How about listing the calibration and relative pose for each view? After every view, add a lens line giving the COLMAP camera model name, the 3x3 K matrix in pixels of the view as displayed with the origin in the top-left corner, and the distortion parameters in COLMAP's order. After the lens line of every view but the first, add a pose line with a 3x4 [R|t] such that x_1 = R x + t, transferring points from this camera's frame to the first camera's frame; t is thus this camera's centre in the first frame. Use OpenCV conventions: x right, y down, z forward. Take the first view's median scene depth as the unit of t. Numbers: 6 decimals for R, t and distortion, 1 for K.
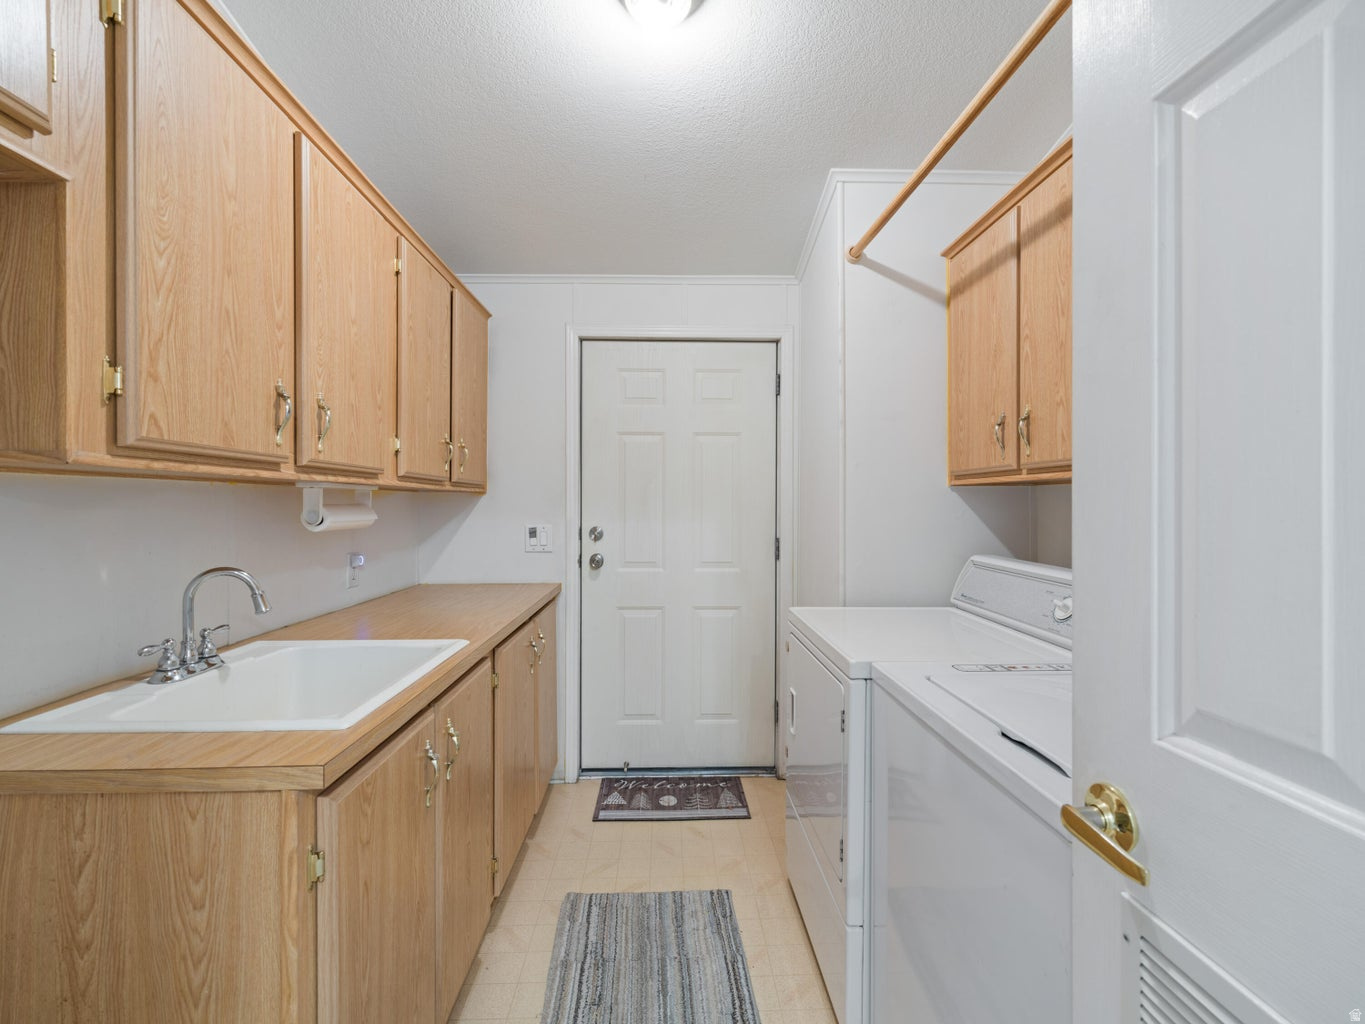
lens RADIAL K [[621.0, 0, 679.9], [0, 621.0, 507.3], [0, 0, 1]] dist [-0.000132, -0.000531]
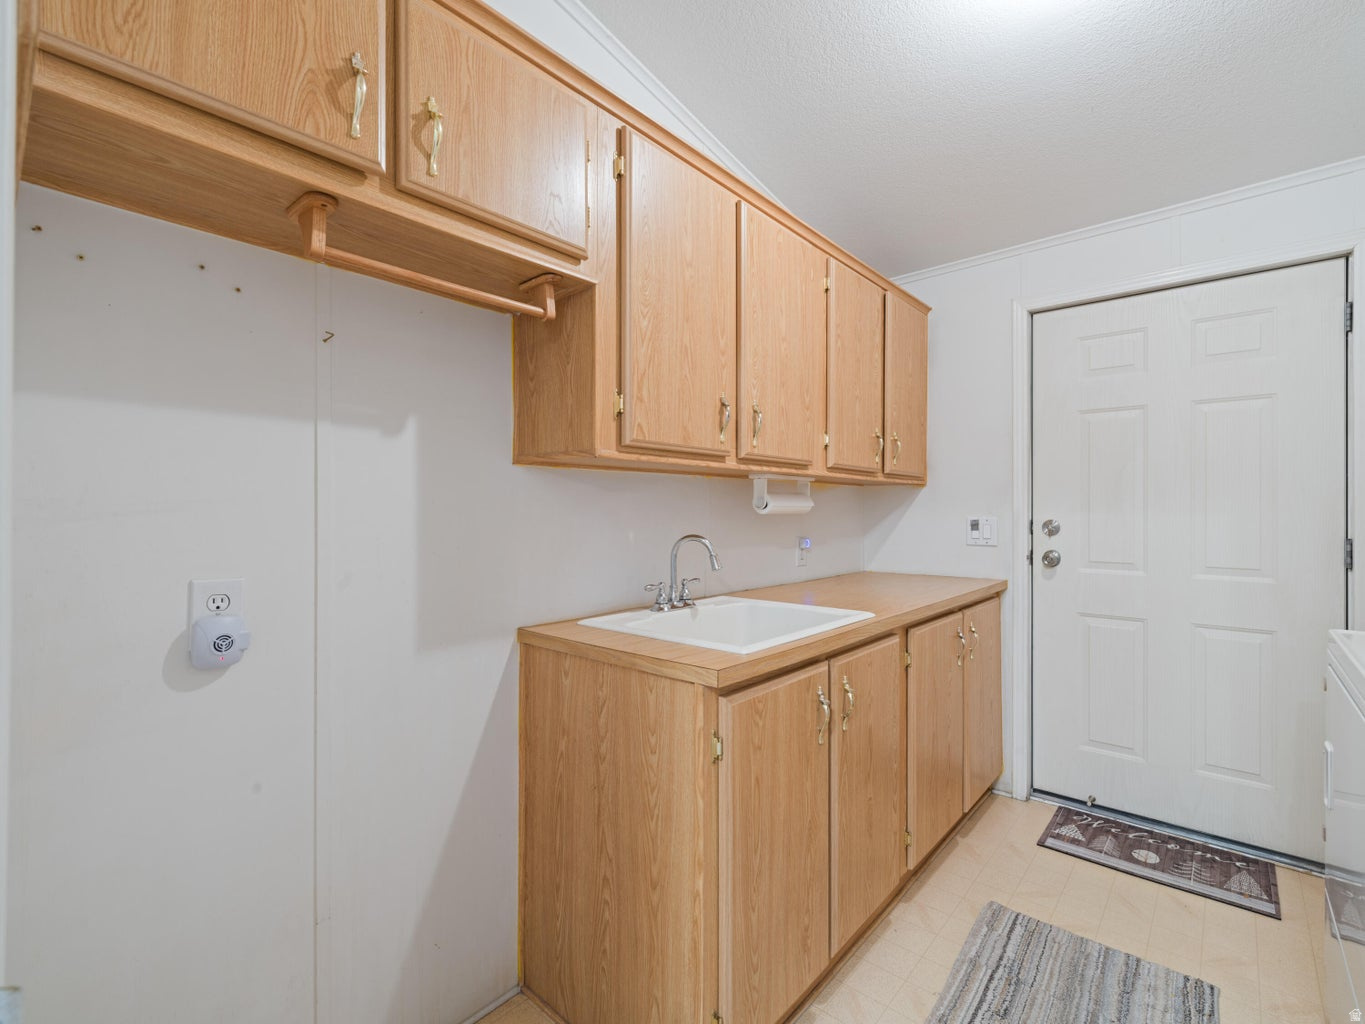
lens RADIAL K [[621.0, 0, 679.9], [0, 621.0, 507.3], [0, 0, 1]] dist [-0.000132, -0.000531]
pose [[0.731359, -0.003518, -0.681983, 0.129591], [-0.002177, 0.999970, -0.007493, 0.033027], [0.681989, 0.006964, 0.731329, -0.019549]]
